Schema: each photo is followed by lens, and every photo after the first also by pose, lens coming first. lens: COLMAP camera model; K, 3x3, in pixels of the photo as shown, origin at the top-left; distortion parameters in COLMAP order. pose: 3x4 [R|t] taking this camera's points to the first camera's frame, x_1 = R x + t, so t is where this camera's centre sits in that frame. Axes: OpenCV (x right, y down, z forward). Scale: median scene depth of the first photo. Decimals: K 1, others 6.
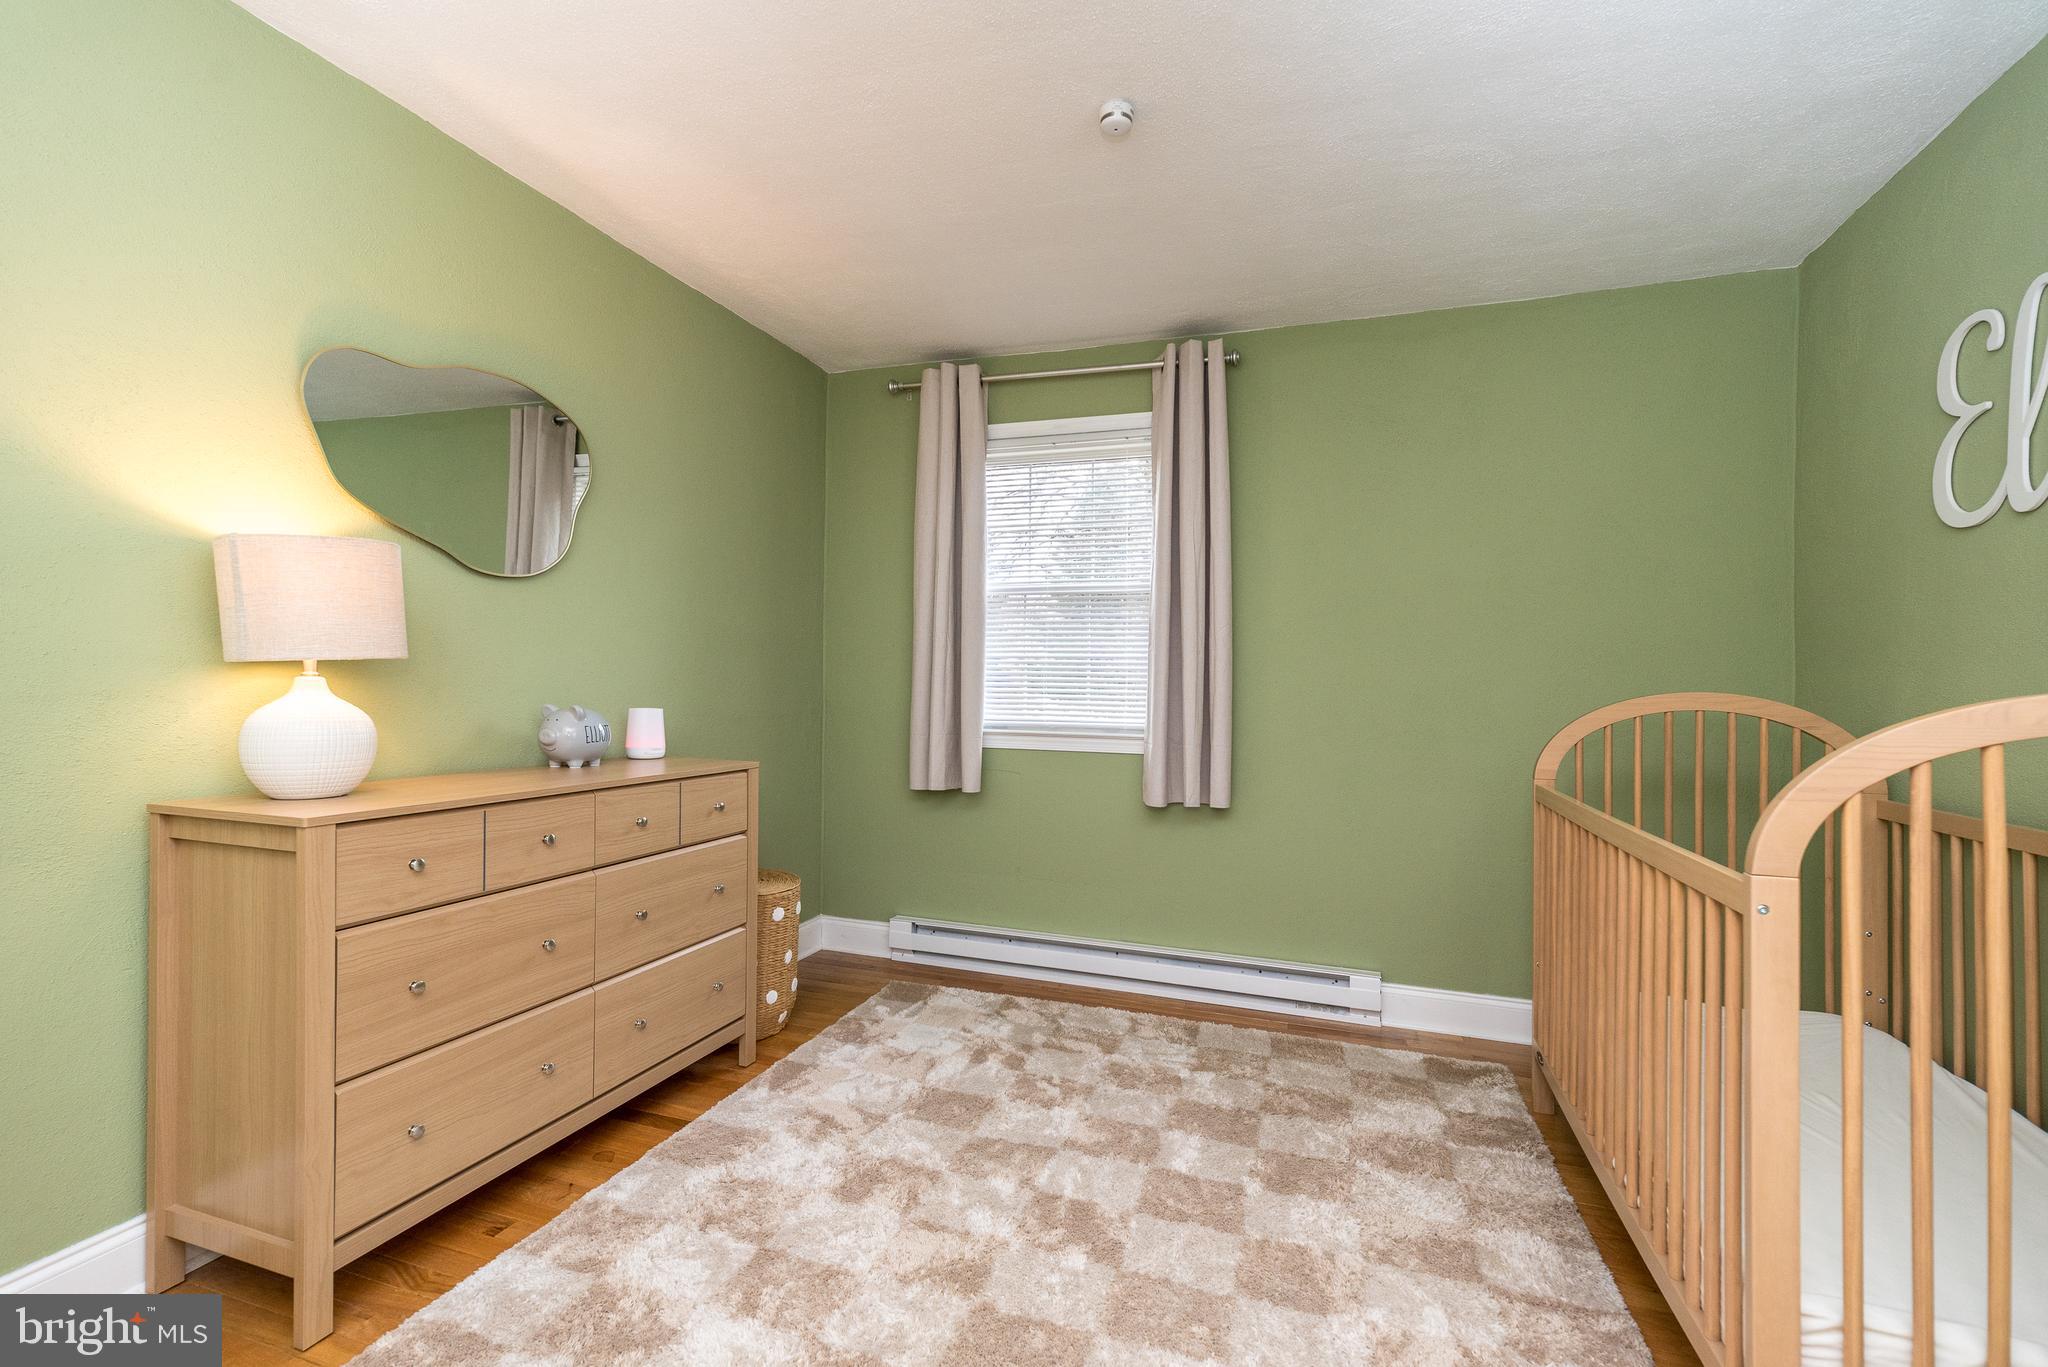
lens RADIAL K [[896.8, 0, 1019.0], [0, 896.8, 685.3], [0, 0, 1]] dist [0.006936, 0.000213]
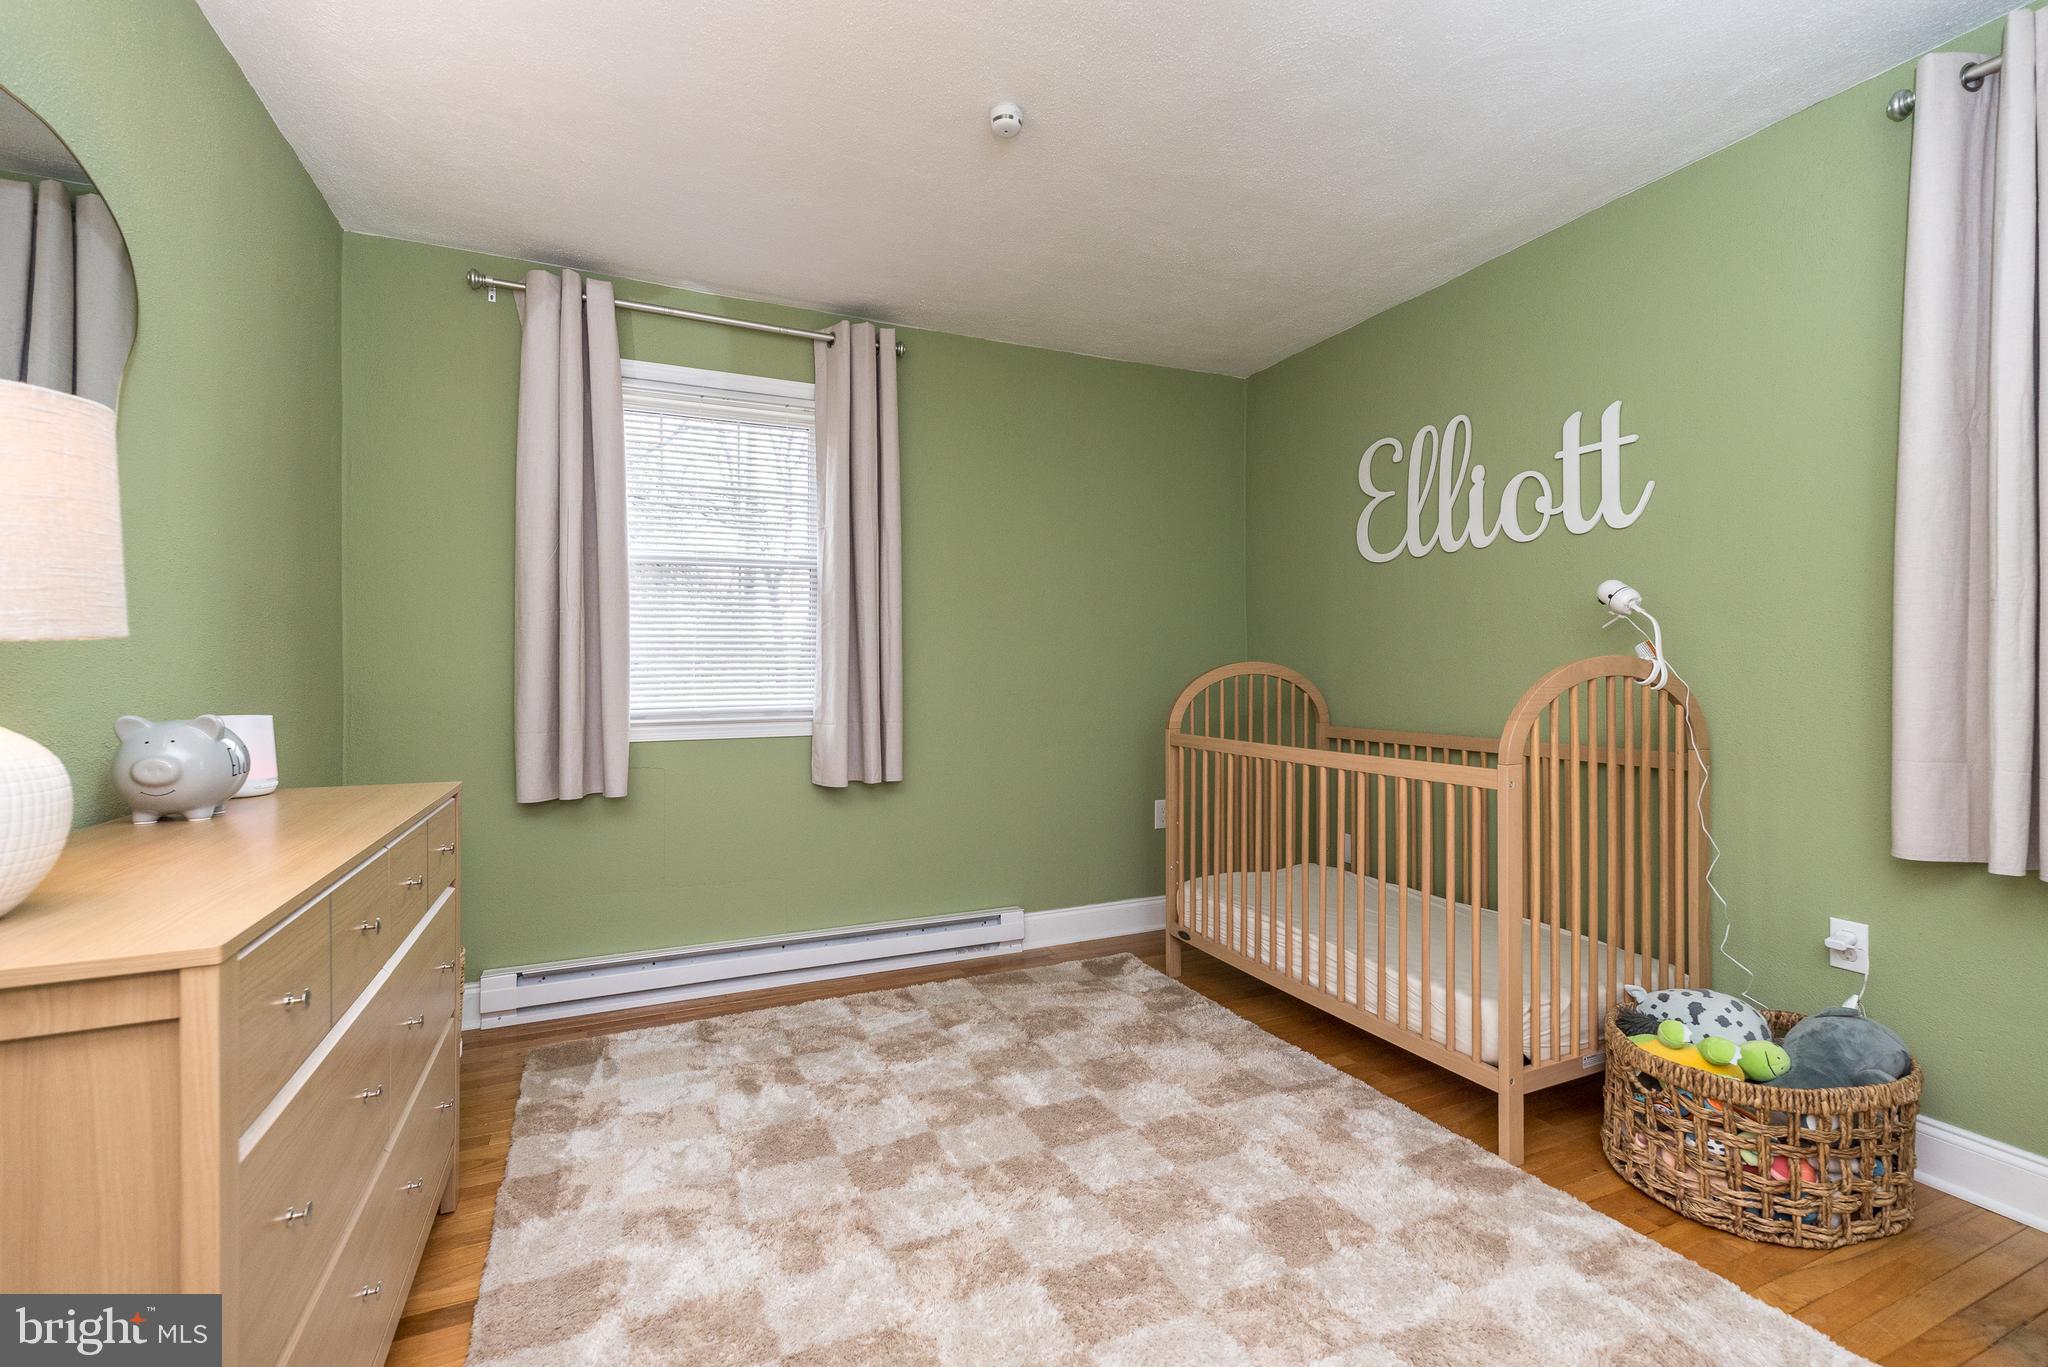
lens RADIAL K [[896.8, 0, 1024.2], [0, 896.8, 670.1], [0, 0, 1]] dist [0.006936, 0.000213]
pose [[0.723462, -0.022972, 0.689982, -0.411937], [0.017047, 0.999736, 0.015411, -0.005933], [-0.690154, 0.000613, 0.723662, 0.154899]]
